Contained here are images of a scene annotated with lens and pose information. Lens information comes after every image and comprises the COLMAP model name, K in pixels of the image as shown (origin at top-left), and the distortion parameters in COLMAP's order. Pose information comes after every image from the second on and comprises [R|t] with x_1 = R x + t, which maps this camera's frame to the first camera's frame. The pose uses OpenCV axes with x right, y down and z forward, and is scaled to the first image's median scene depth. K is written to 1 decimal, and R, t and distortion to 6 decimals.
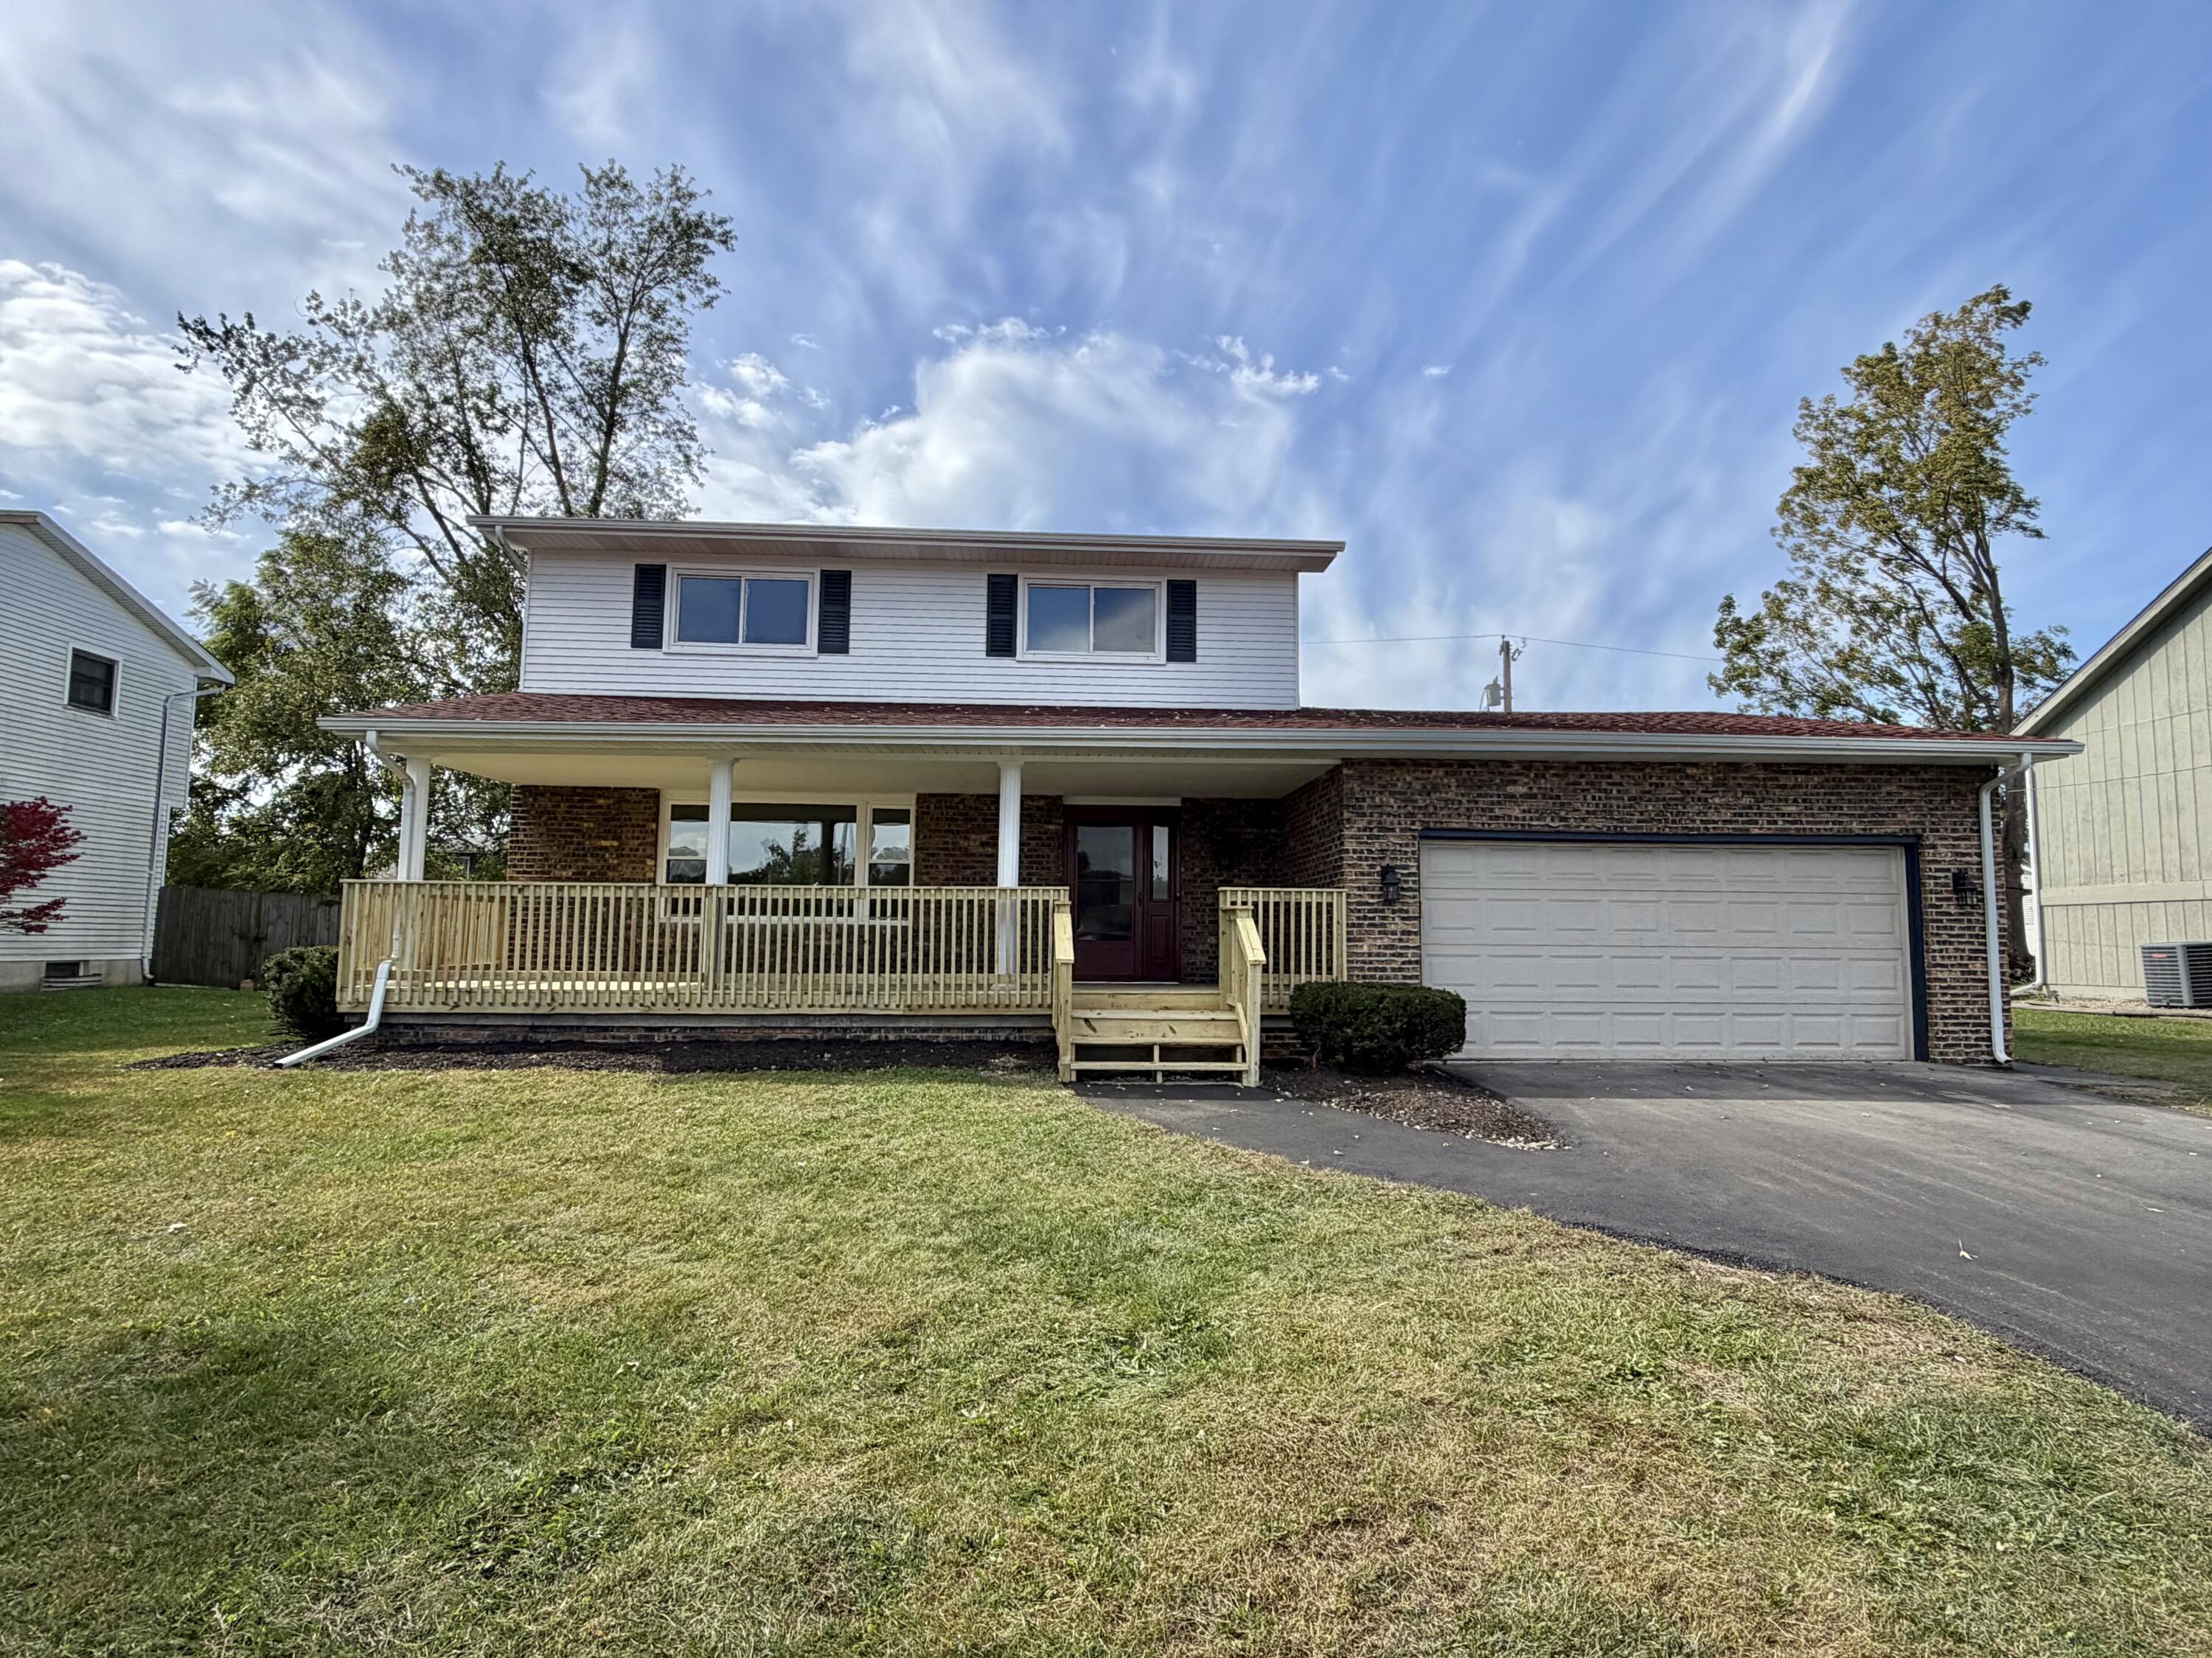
lens RADIAL K [[1224.6, 0, 1106.0], [0, 1224.6, 829.0], [0, 0, 1]] dist [-0.024575, -0.000454]
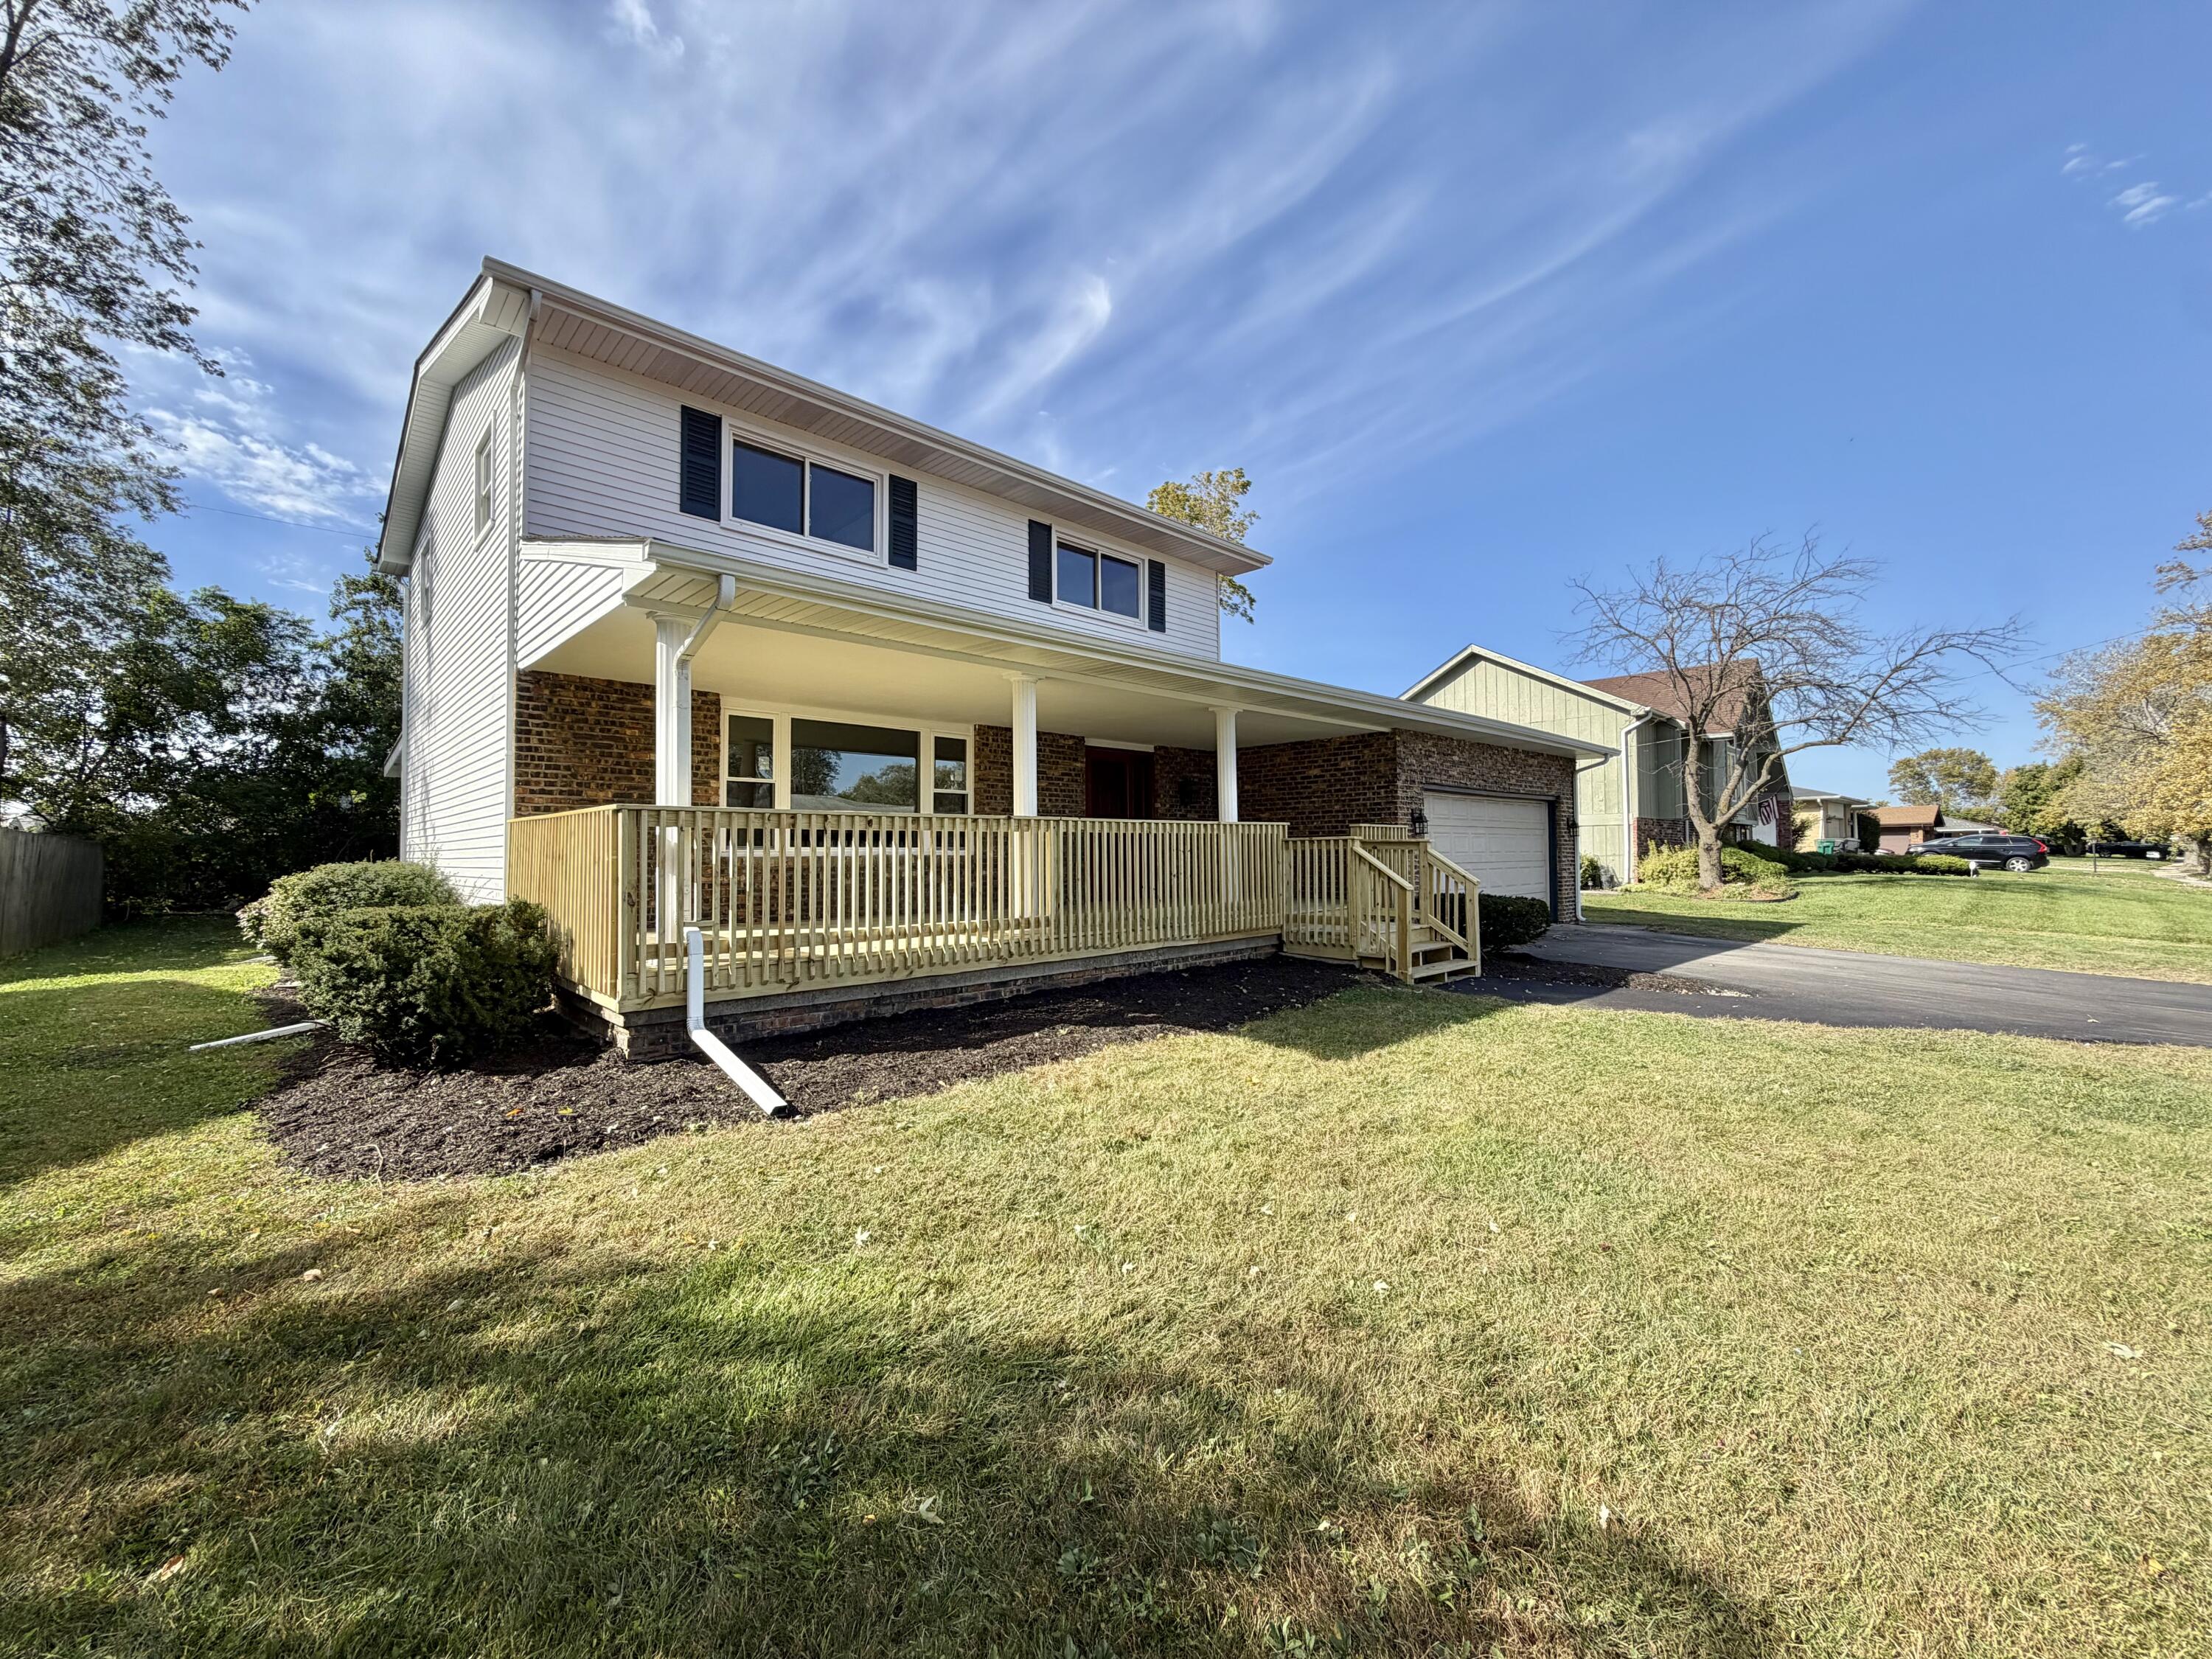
lens RADIAL K [[882.1, 0, 1106.0], [0, 882.1, 829.5], [0, 0, 1]] dist [0.000224, -0.000132]
pose [[0.772154, 0.004024, 0.635423, -0.536056], [-0.043185, 0.998000, 0.046157, 0.018932], [-0.633966, -0.063082, 0.770784, 0.369146]]
